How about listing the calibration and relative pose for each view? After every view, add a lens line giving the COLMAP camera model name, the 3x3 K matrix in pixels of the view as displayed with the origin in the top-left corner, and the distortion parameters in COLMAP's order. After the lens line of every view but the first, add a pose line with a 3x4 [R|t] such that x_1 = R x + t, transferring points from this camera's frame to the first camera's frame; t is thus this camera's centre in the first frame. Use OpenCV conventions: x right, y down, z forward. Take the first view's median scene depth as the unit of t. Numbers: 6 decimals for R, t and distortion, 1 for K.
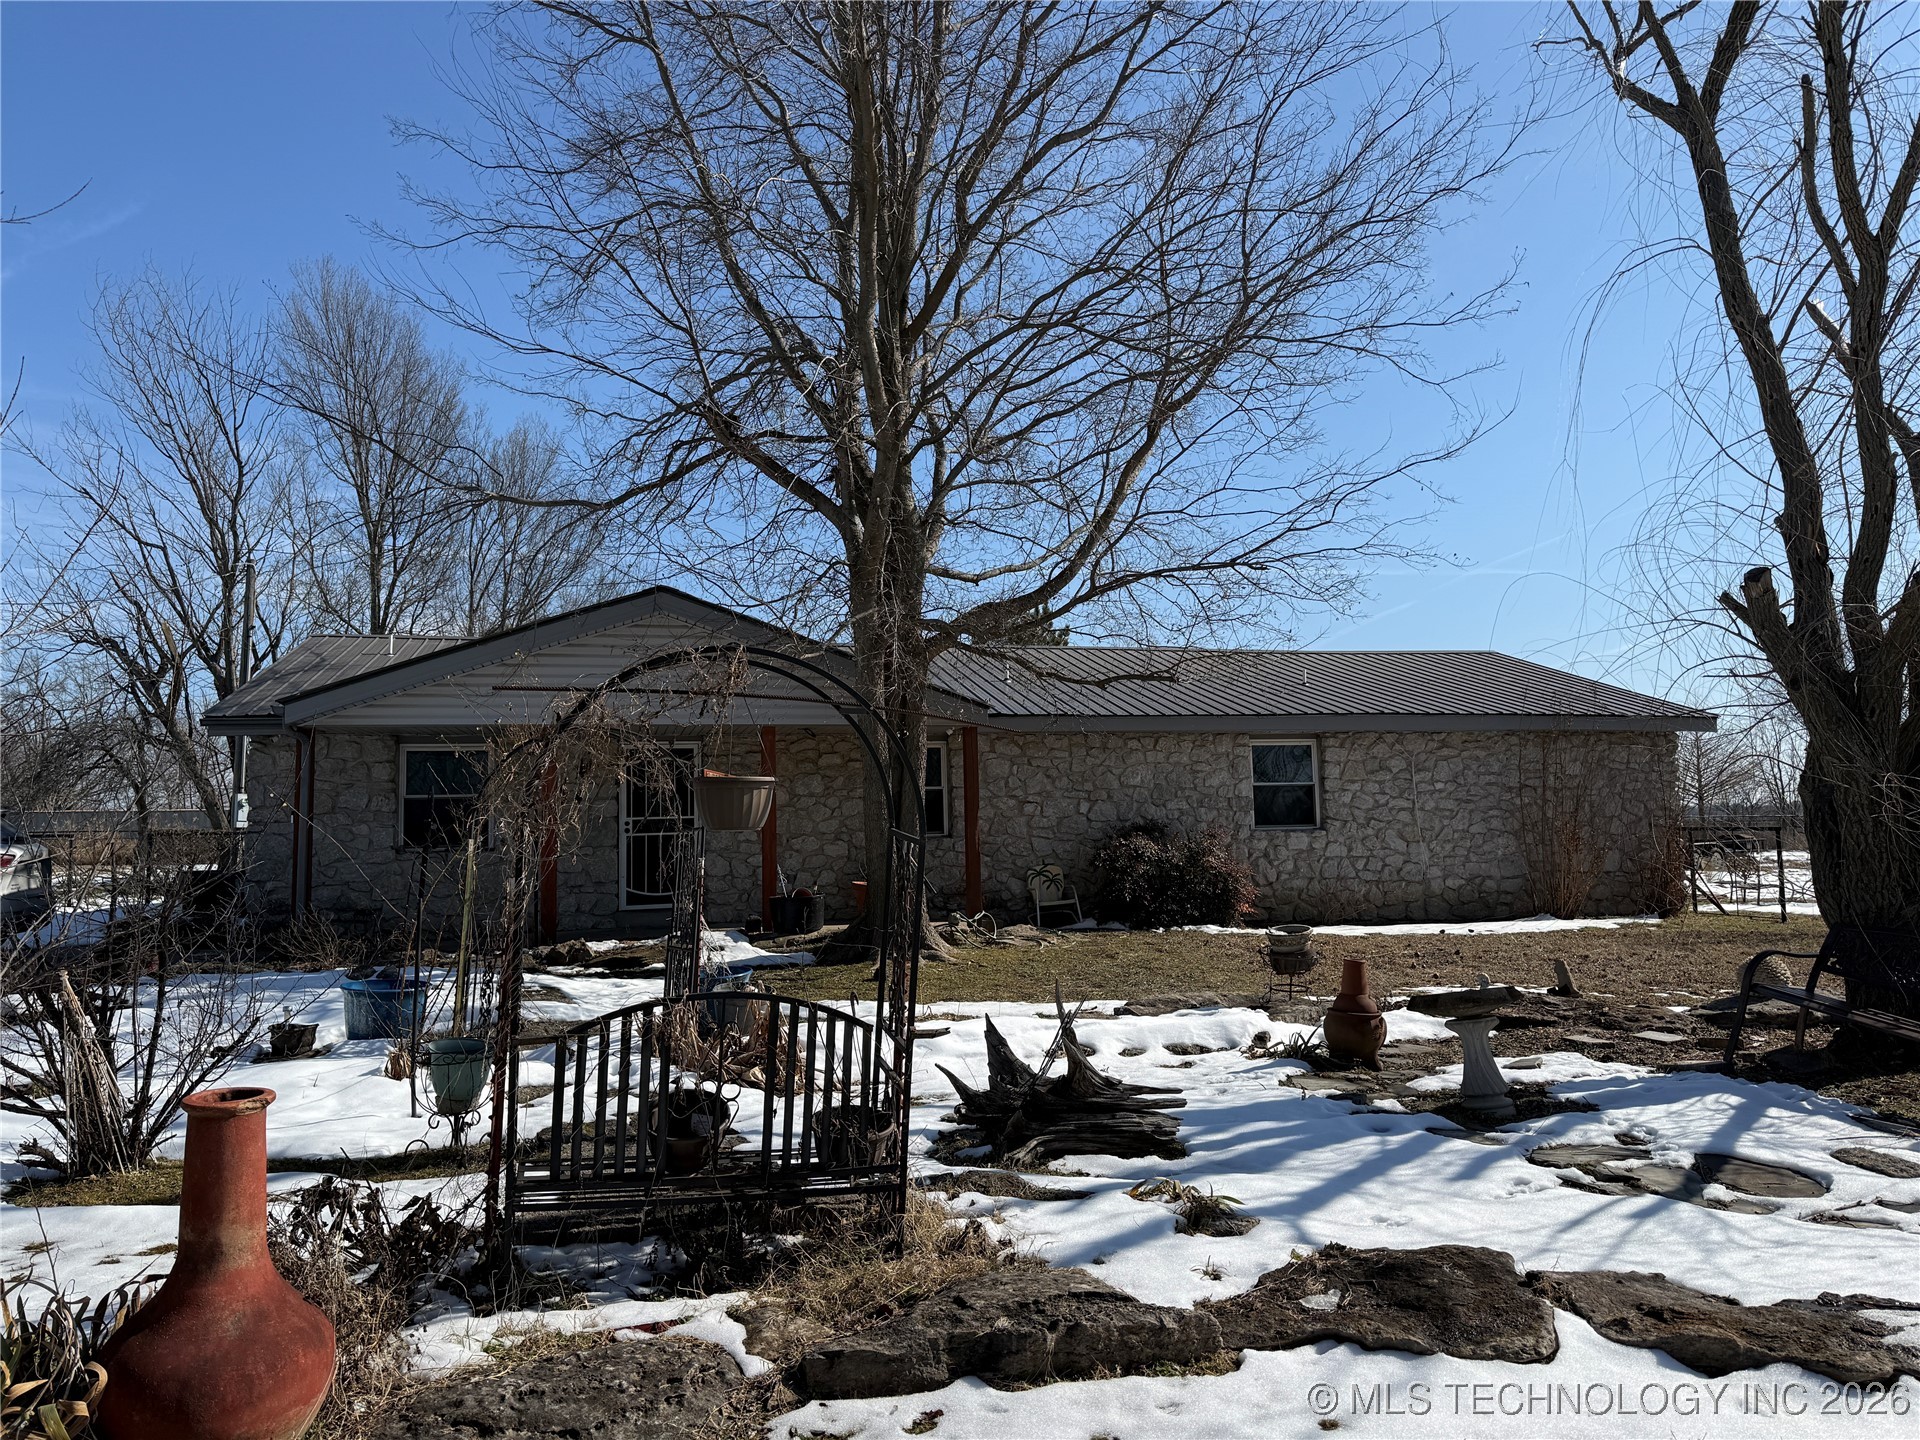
lens RADIAL K [[1358.6, 0, 956.8], [0, 1358.6, 713.9], [0, 0, 1]] dist [0.060899, -0.079269]
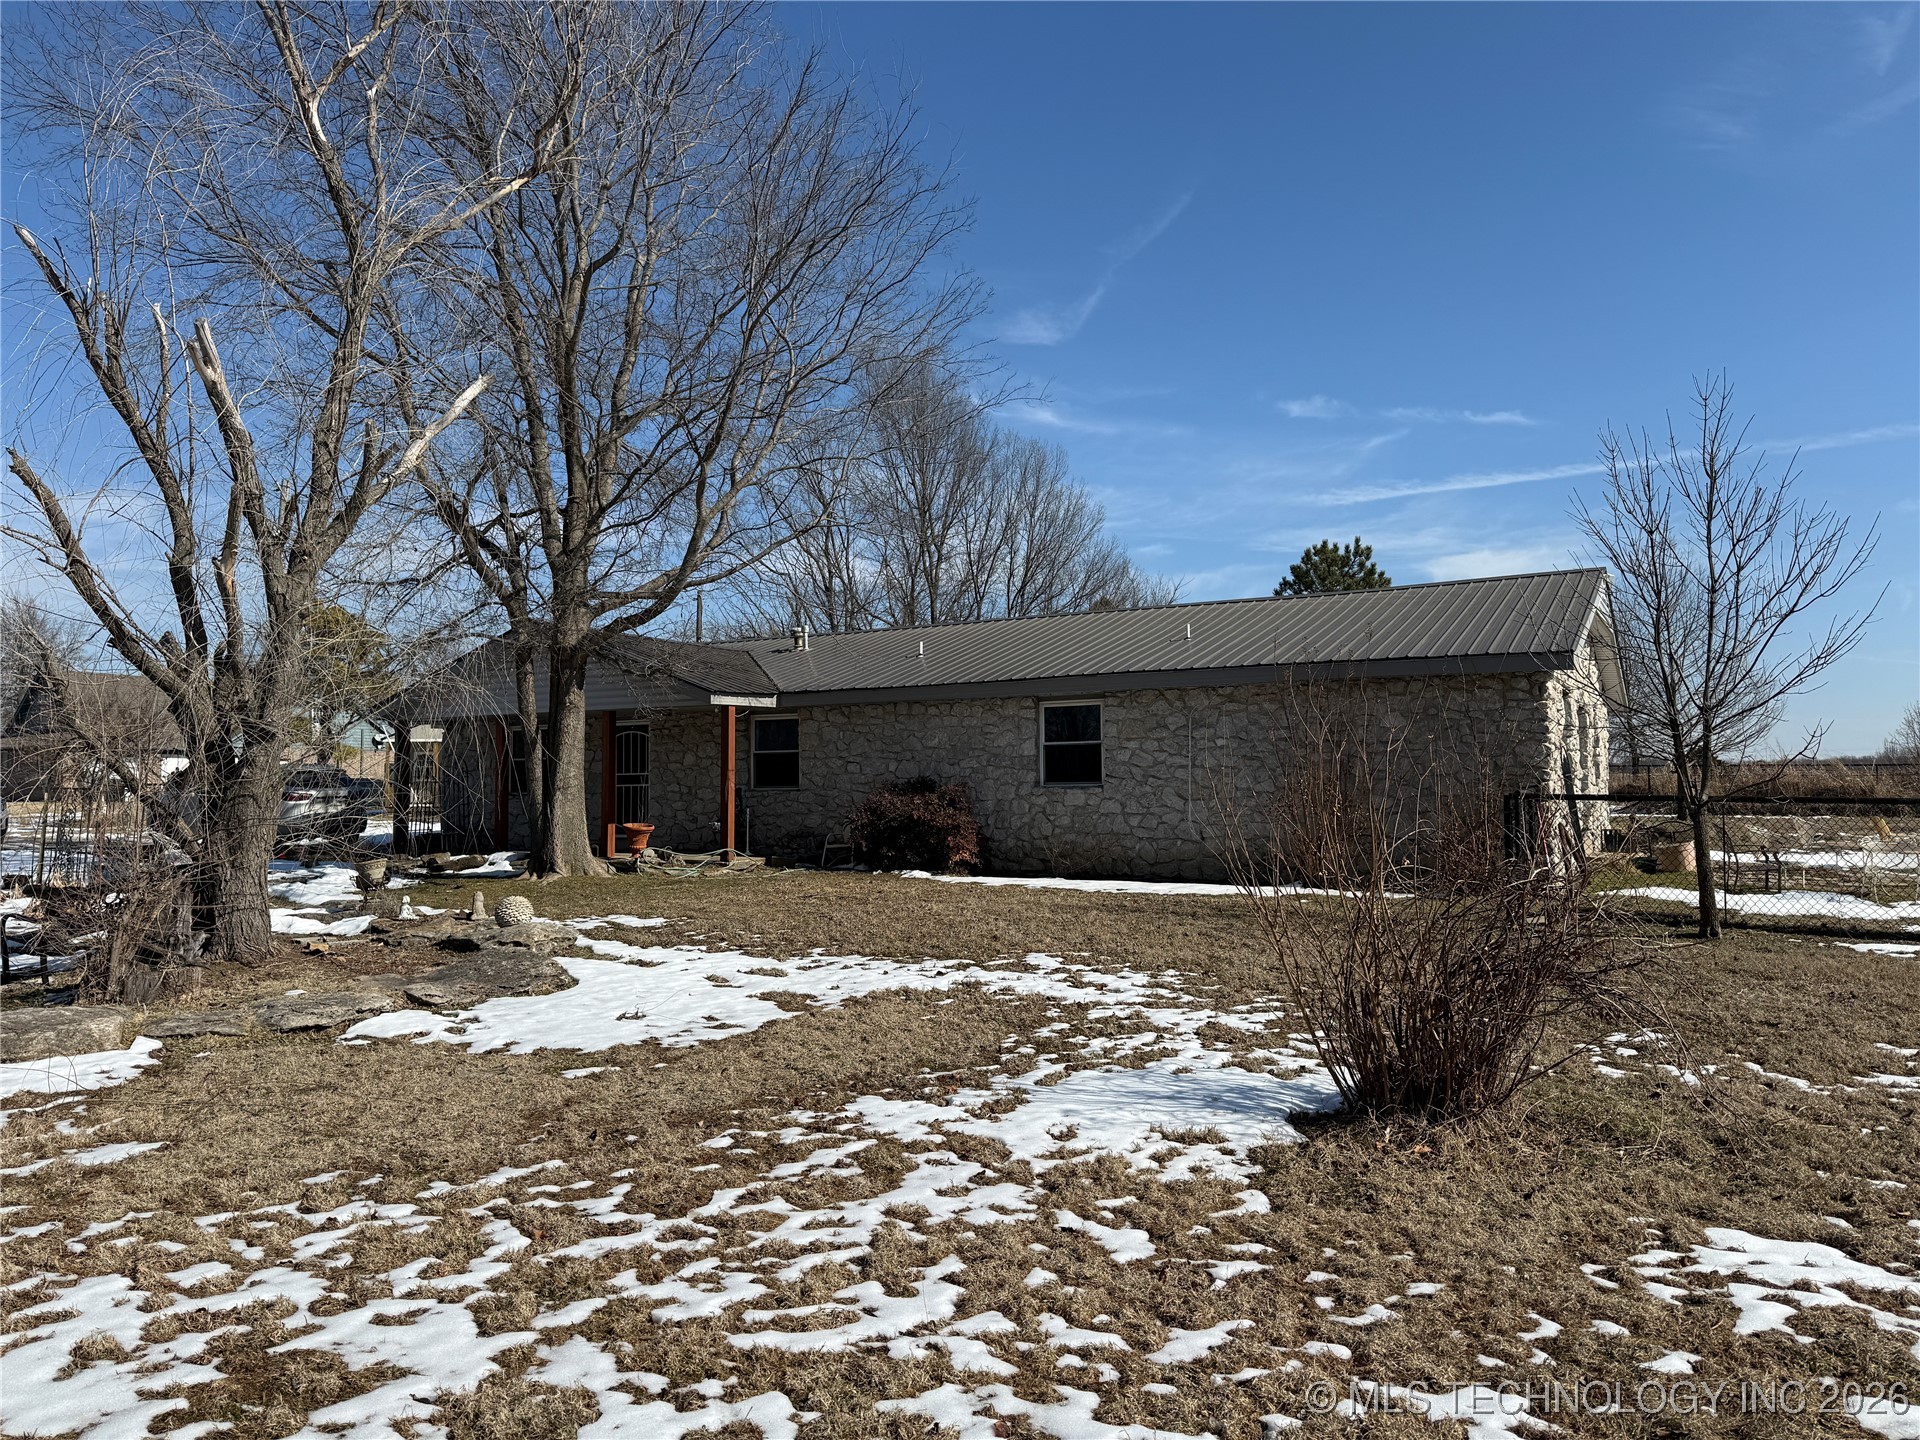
lens RADIAL K [[1358.6, 0, 951.1], [0, 1358.6, 708.3], [0, 0, 1]] dist [0.060899, -0.079269]
pose [[0.731655, -0.028181, -0.681093, 1.211300], [0.057530, 0.998133, 0.020502, -0.002458], [0.679243, -0.054183, 0.731910, 0.241105]]
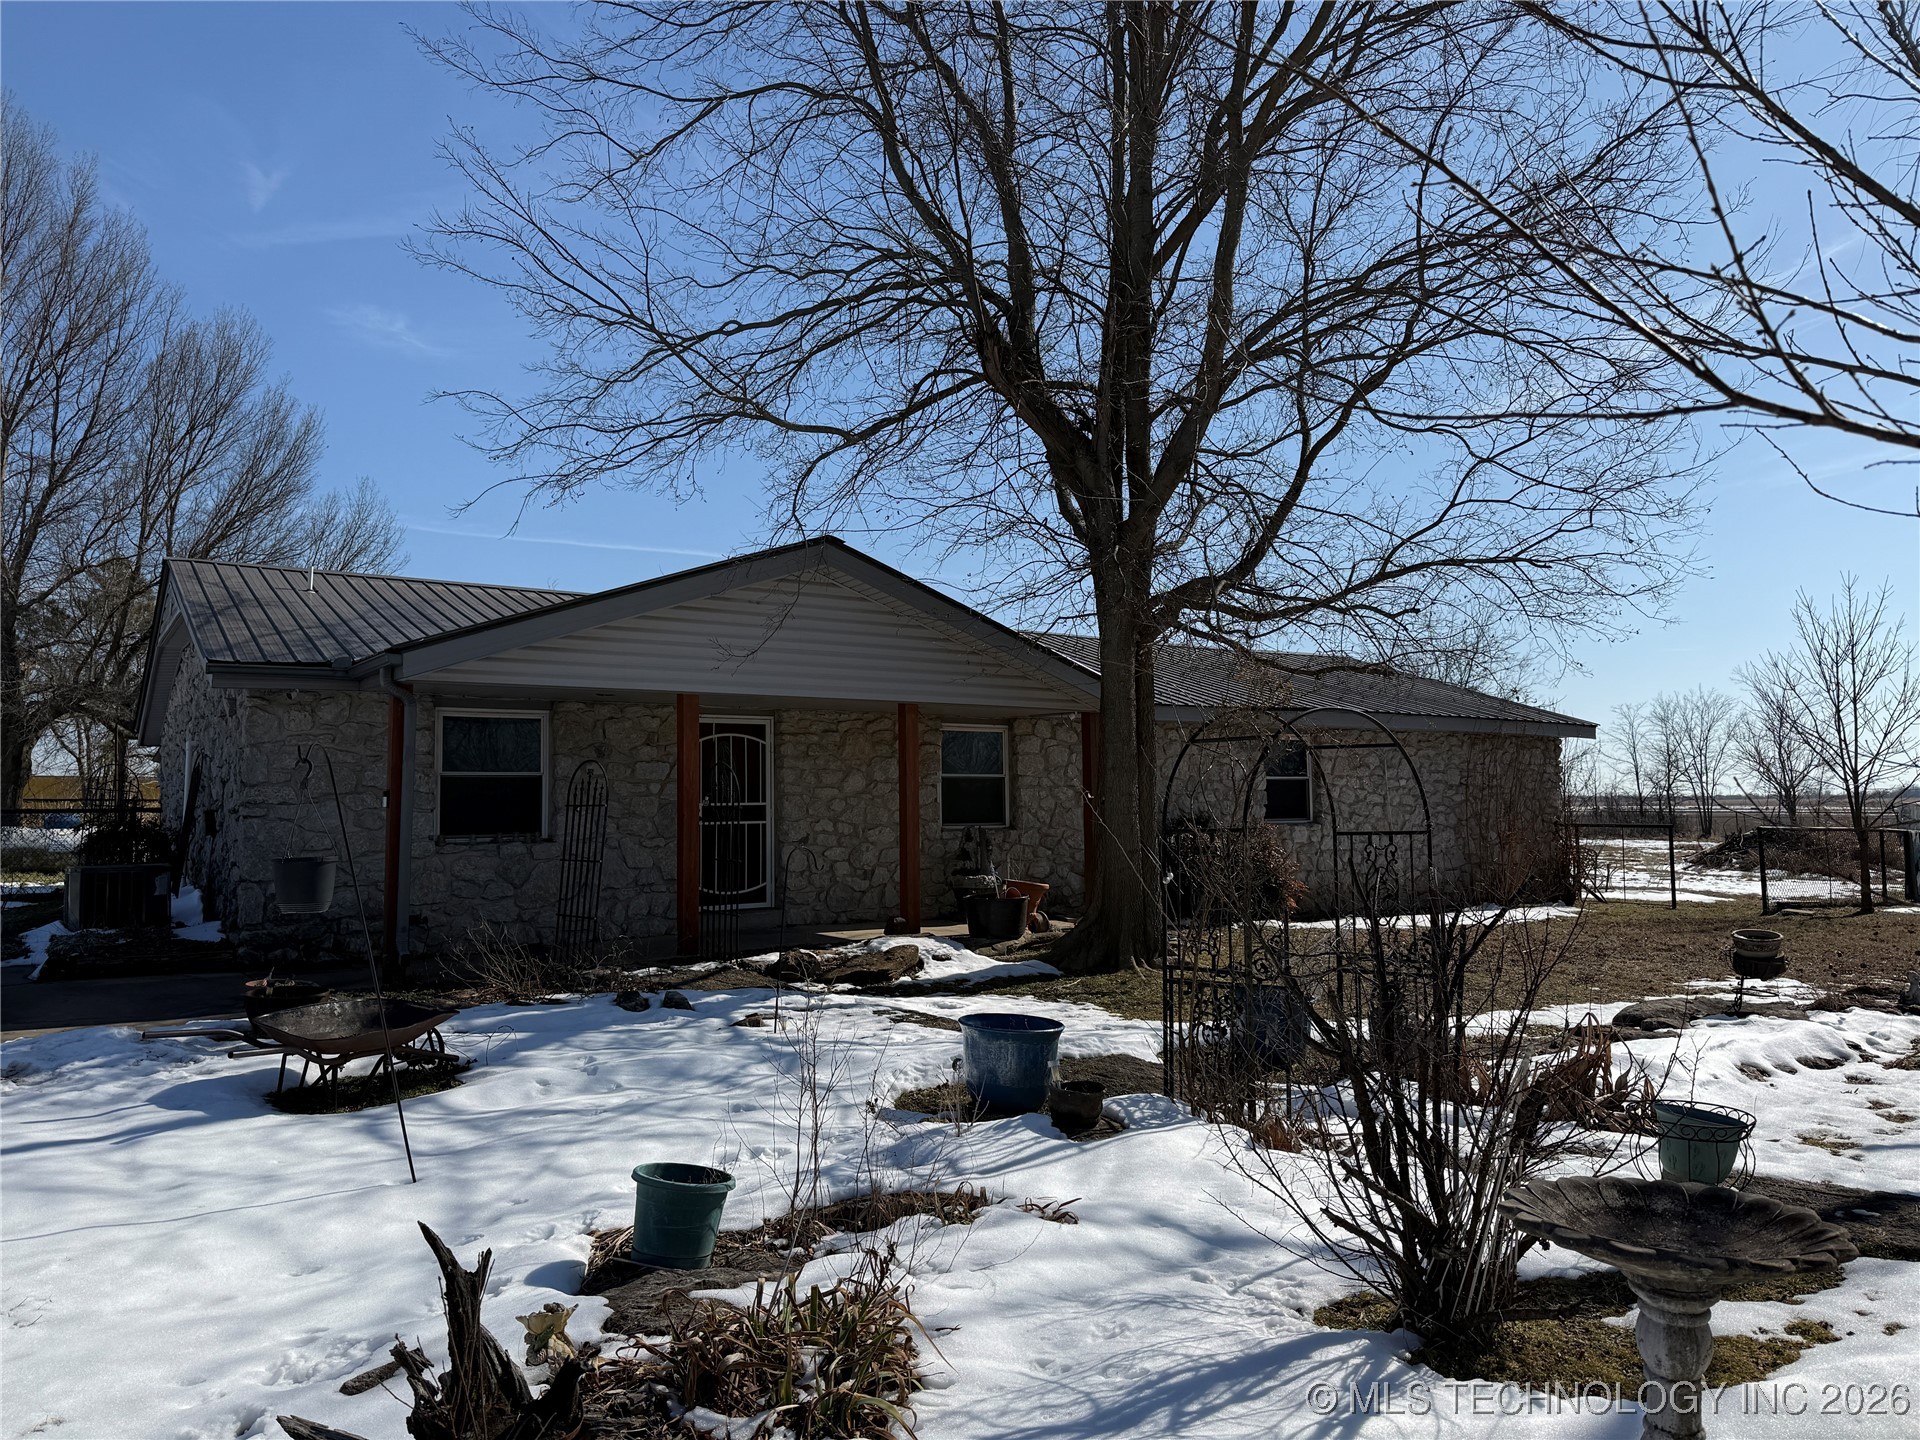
lens RADIAL K [[1358.6, 0, 958.7], [0, 1358.6, 725.4], [0, 0, 1]] dist [0.060899, -0.079269]
pose [[0.940031, 0.033426, 0.339448, -0.457754], [-0.040312, 0.999099, 0.013254, 0.011737], [-0.338699, -0.026143, 0.940532, 0.178182]]
